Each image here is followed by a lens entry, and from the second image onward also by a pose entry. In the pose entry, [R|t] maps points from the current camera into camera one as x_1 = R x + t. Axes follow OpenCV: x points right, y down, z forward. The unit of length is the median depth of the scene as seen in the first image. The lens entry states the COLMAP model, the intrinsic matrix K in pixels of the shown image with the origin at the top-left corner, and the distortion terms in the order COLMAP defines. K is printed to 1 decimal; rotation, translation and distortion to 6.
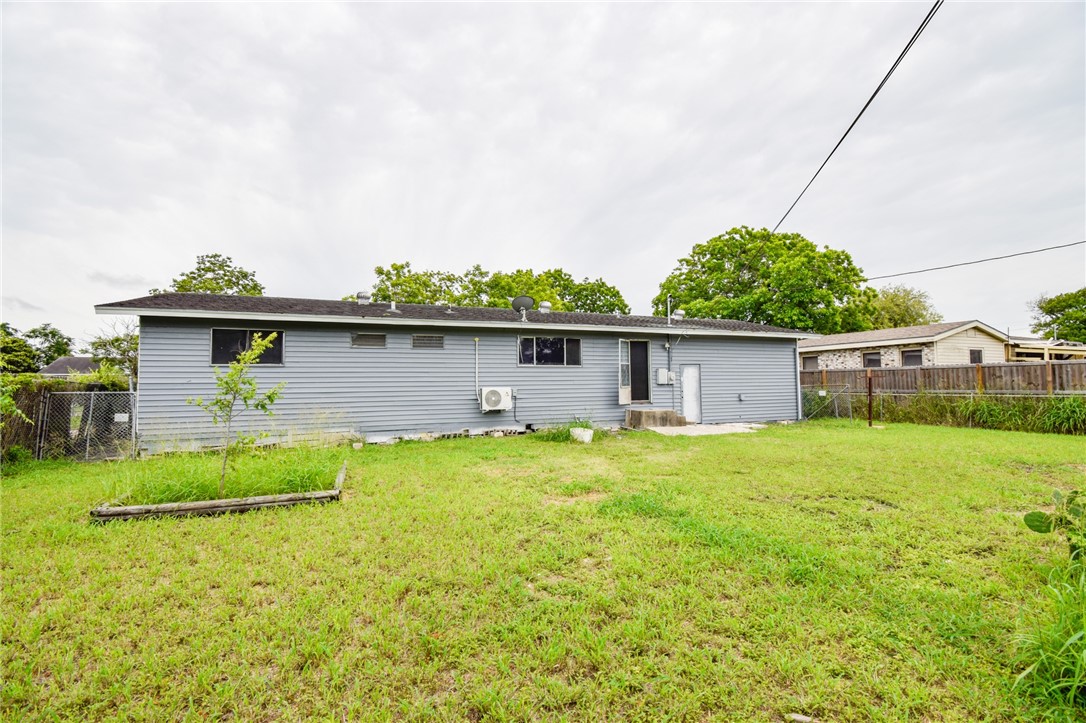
lens RADIAL K [[479.7, 0, 549.0], [0, 479.7, 357.8], [0, 0, 1]] dist [0.019836, -0.025895]
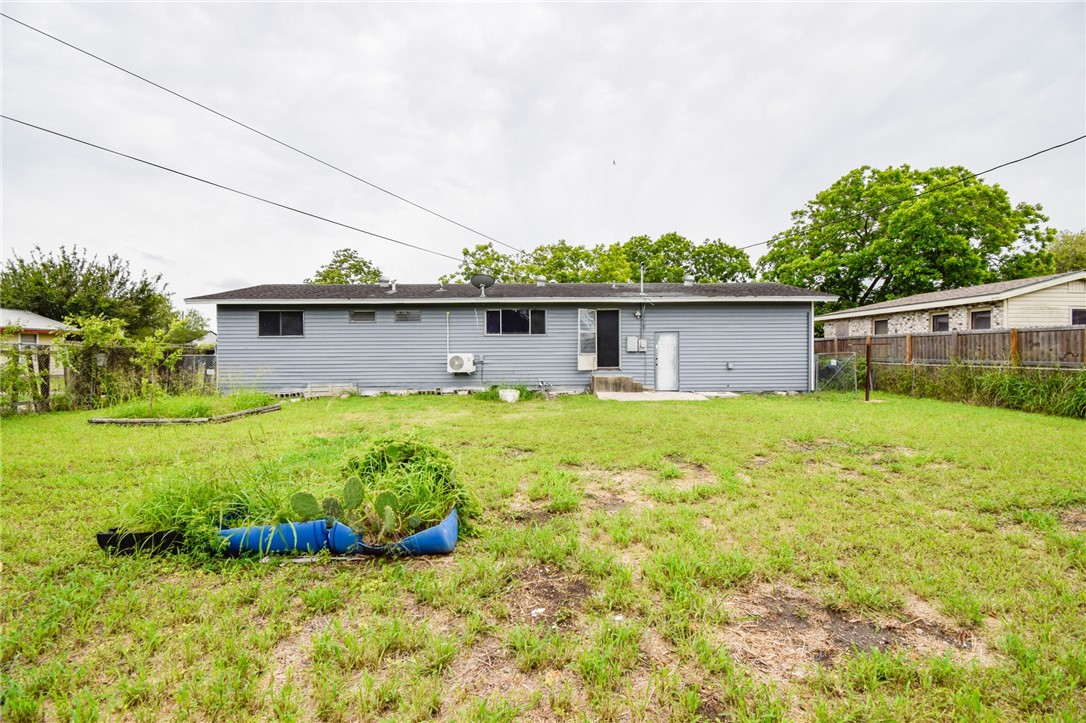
lens RADIAL K [[473.8, 0, 547.6], [0, 473.8, 357.8], [0, 0, 1]] dist [0.016233, -0.025589]
pose [[0.932615, 0.009310, -0.360752, 0.423704], [0.016015, 0.997615, 0.067148, -0.002673], [0.360516, -0.068400, 0.930242, -0.010558]]
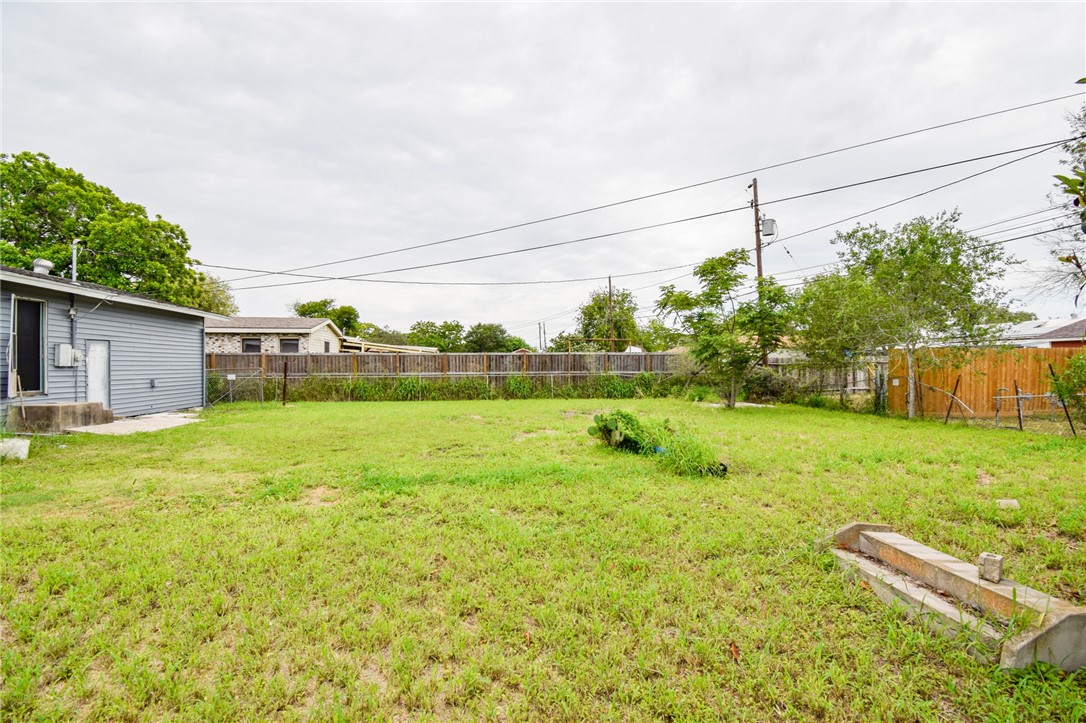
lens RADIAL K [[484.7, 0, 543.0], [0, 484.7, 361.5], [0, 0, 1]] dist [0.015591, -0.027609]
pose [[0.239891, 0.017696, 0.970639, -0.263788], [-0.054346, 0.998511, -0.004773, 0.012888], [-0.969277, -0.051606, 0.240495, 0.157912]]
